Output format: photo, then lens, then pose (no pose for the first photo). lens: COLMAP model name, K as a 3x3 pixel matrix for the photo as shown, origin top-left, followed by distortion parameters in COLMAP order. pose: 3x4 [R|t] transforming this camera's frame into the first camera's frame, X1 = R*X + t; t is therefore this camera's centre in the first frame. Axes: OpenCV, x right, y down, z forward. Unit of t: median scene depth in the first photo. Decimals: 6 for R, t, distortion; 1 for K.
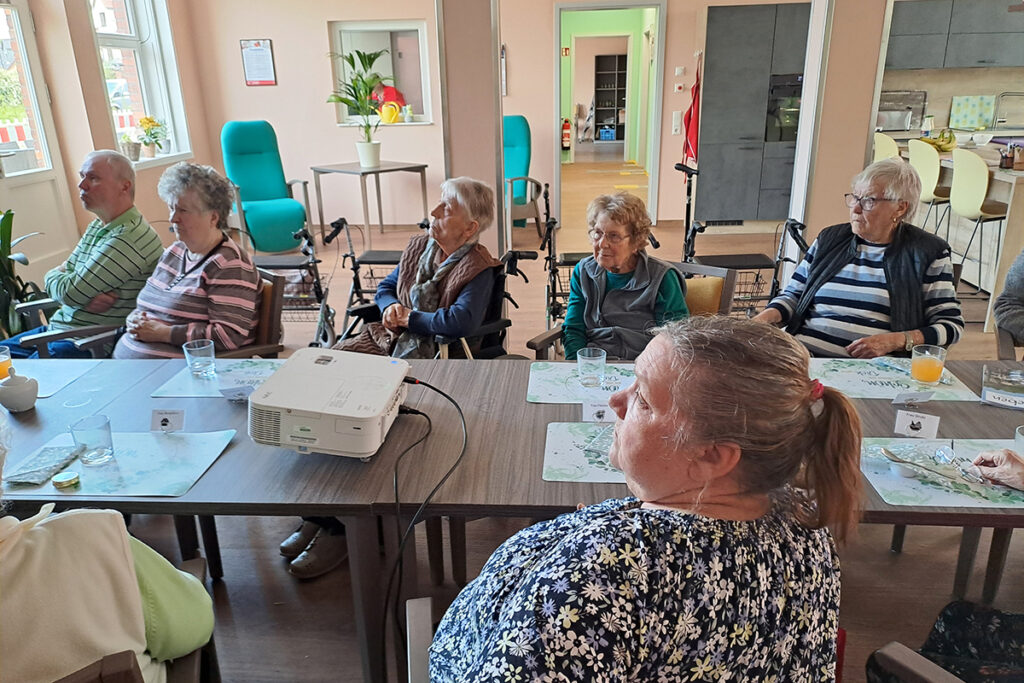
lens RADIAL K [[742.8, 0, 514.6], [0, 742.8, 347.4], [0, 0, 1]] dist [0.100320, -0.118607]
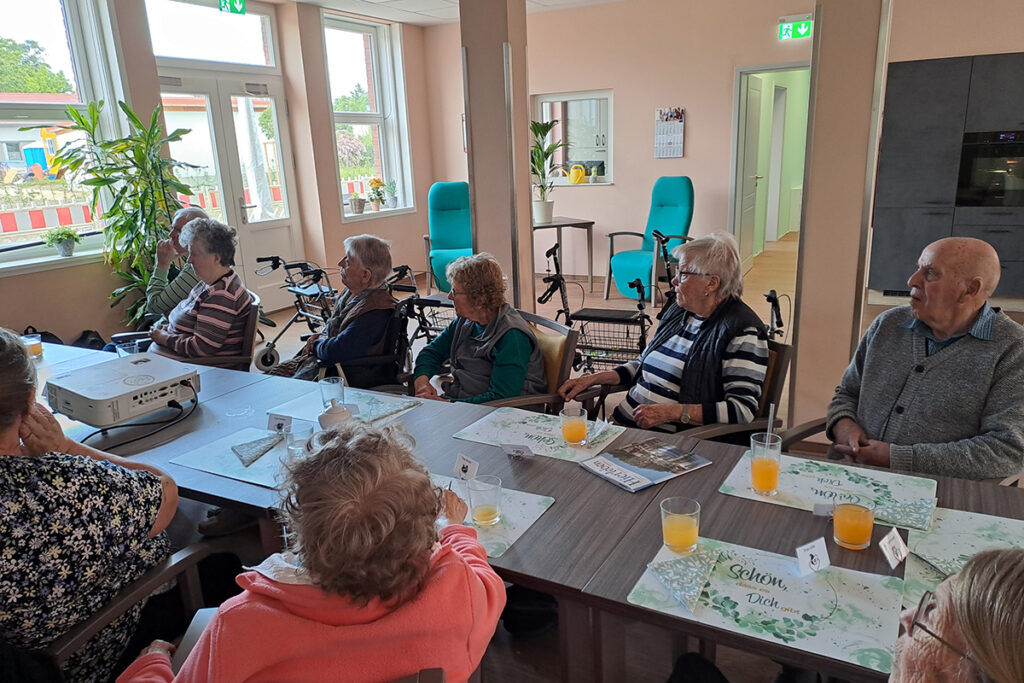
lens RADIAL K [[742.8, 0, 514.6], [0, 742.8, 347.4], [0, 0, 1]] dist [0.100320, -0.118607]
pose [[0.910503, 0.096972, -0.401971, 0.642633], [-0.123913, 0.991425, -0.041501, -0.024199], [0.394499, 0.087596, 0.914712, -0.004827]]
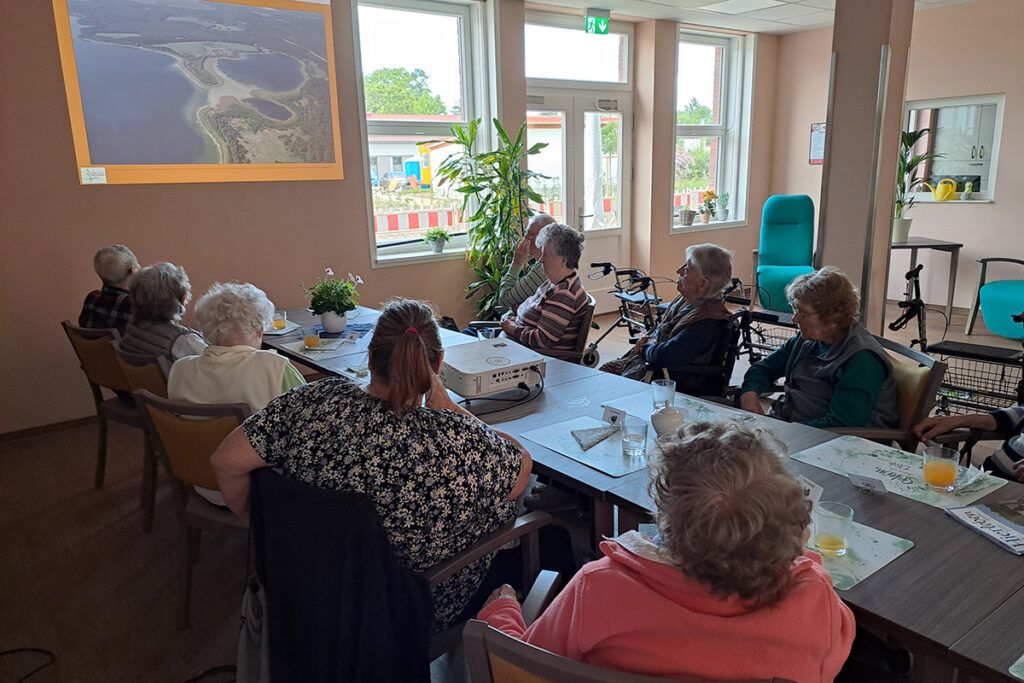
lens RADIAL K [[742.8, 0, 514.6], [0, 742.8, 347.4], [0, 0, 1]] dist [0.100320, -0.118607]
pose [[0.664832, 0.178013, -0.725472, 0.620378], [-0.242121, 0.970112, 0.016159, -0.007145], [0.706665, 0.164908, 0.688062, -0.034962]]
